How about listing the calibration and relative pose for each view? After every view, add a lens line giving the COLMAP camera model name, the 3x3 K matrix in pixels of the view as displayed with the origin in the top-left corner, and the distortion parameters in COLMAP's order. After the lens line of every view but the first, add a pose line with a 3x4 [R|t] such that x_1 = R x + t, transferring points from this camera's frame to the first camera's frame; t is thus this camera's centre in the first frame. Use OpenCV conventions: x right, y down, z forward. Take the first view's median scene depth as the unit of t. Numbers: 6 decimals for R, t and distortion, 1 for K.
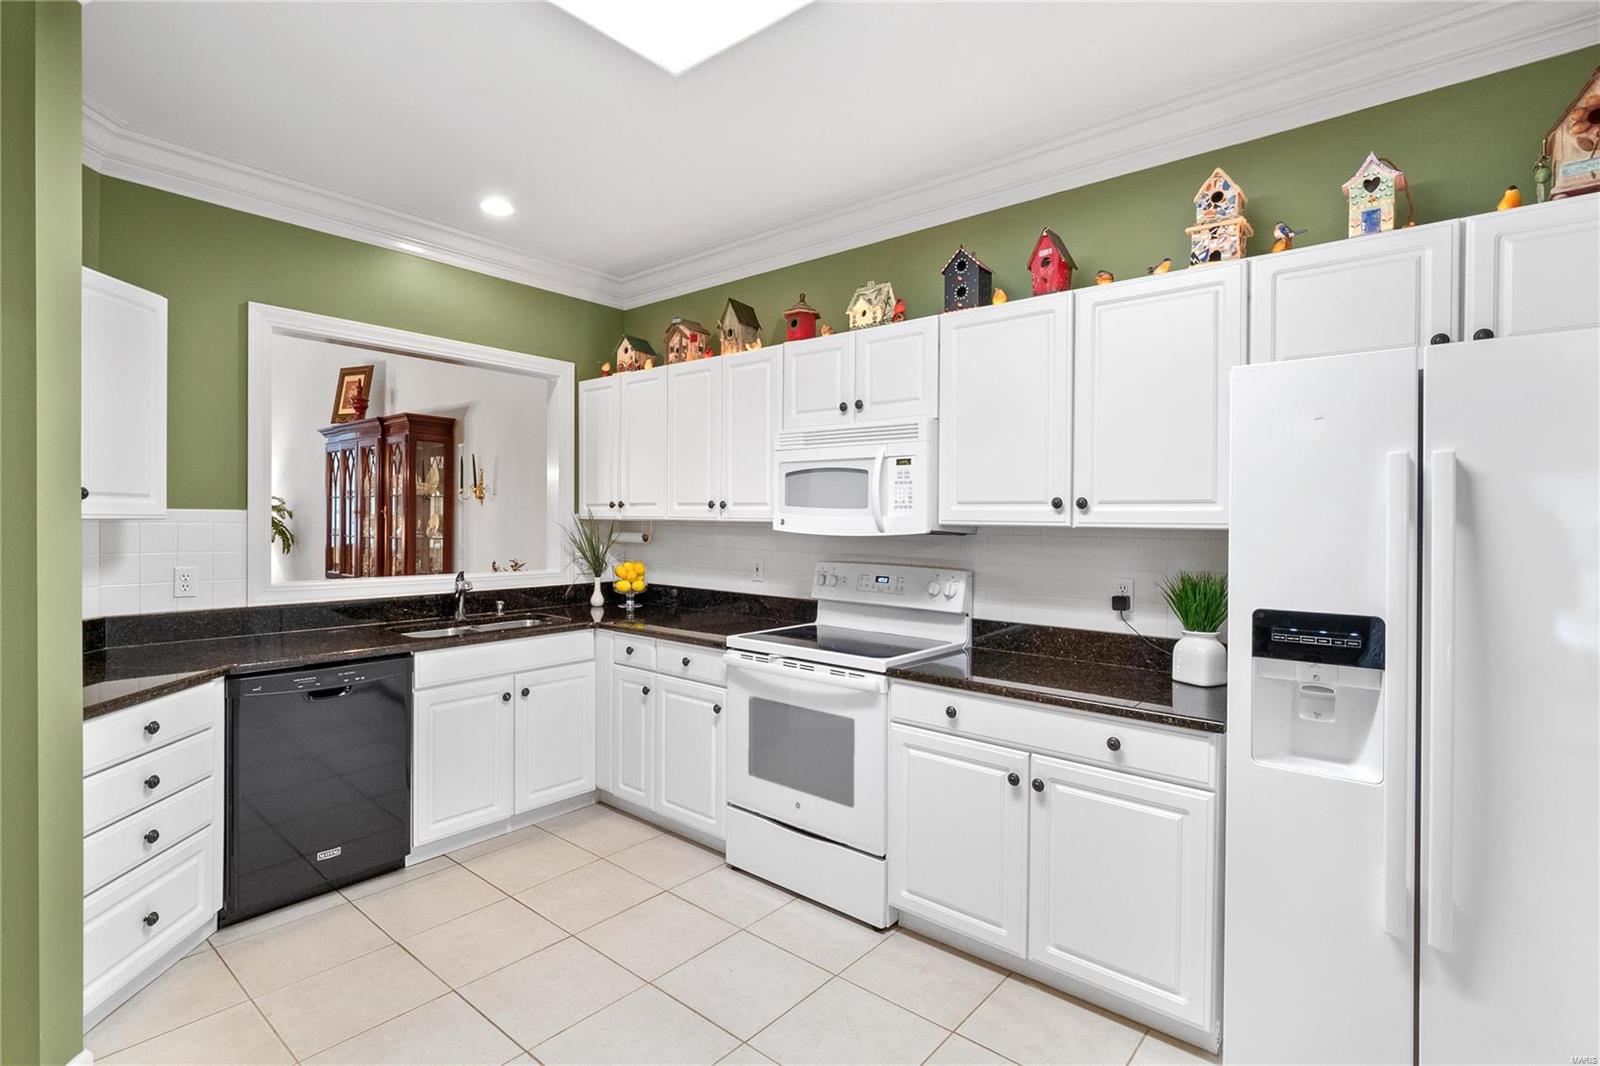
lens RADIAL K [[763.8, 0, 800.0], [0, 763.8, 533.0], [0, 0, 1]] dist [0.001006, -0.000158]
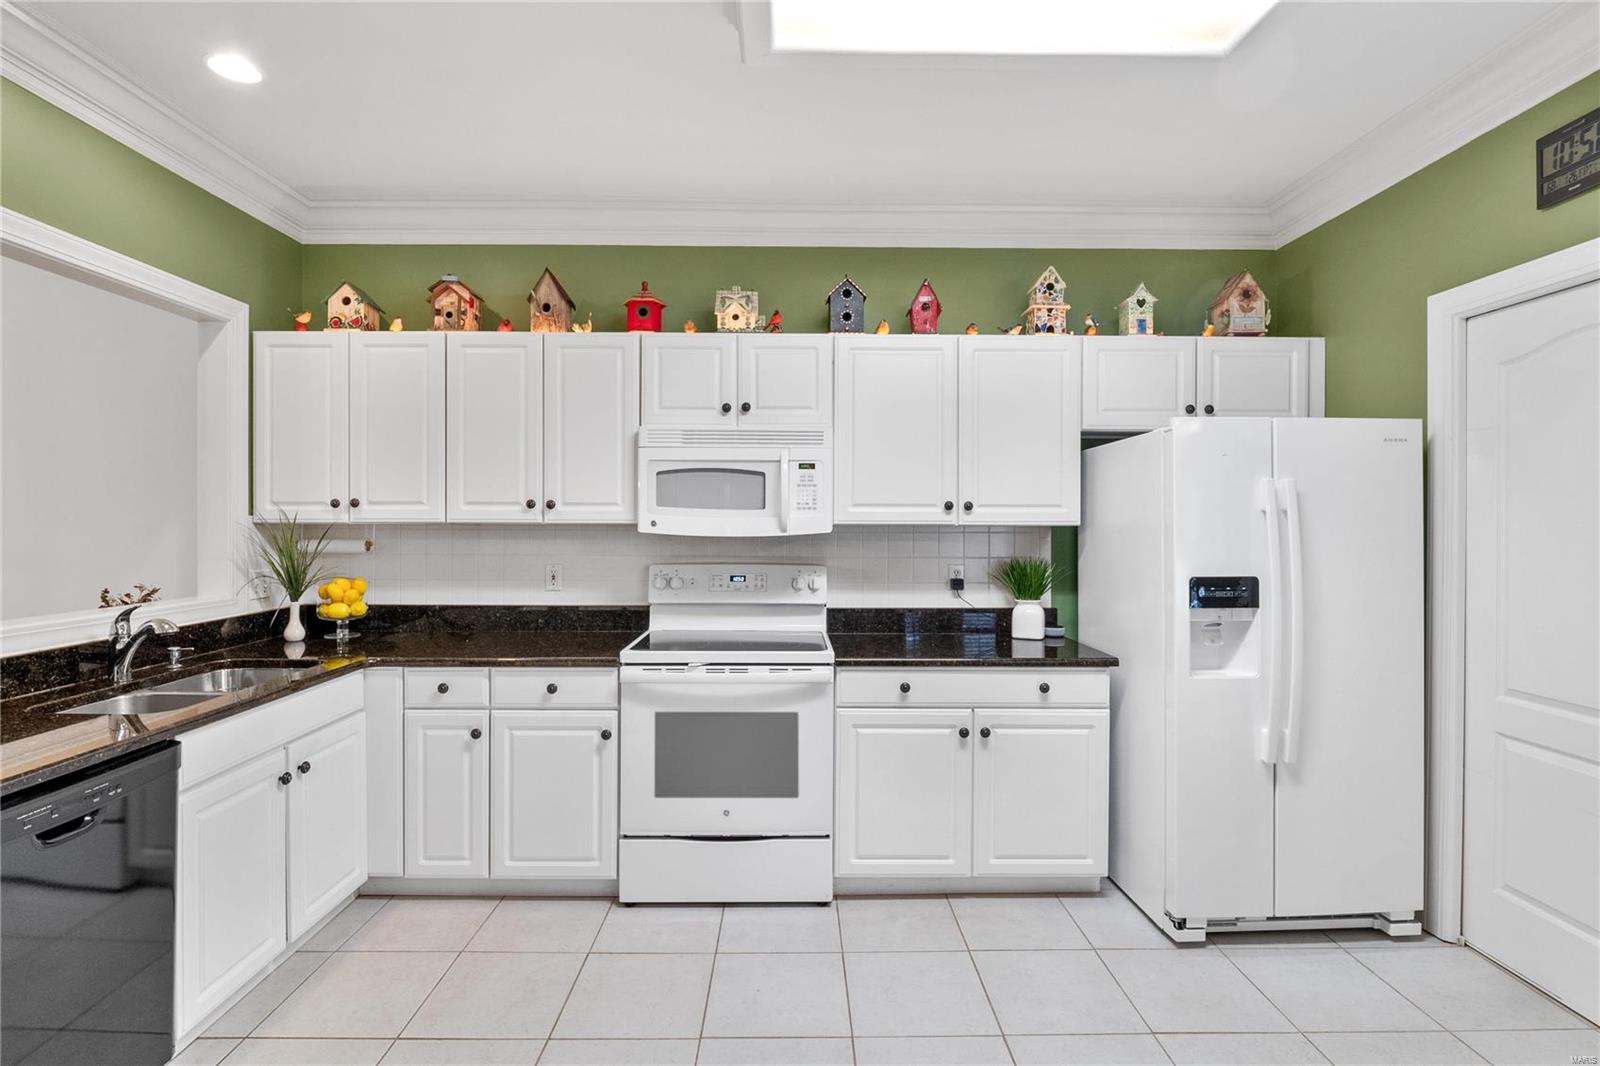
lens RADIAL K [[737.1, 0, 800.0], [0, 737.1, 533.0], [0, 0, 1]] dist [-0.004745, -0.000423]
pose [[0.759386, -0.019593, 0.650345, -0.503590], [0.017694, 0.999799, 0.009460, -0.008712], [-0.650400, 0.004323, 0.759580, 0.206065]]
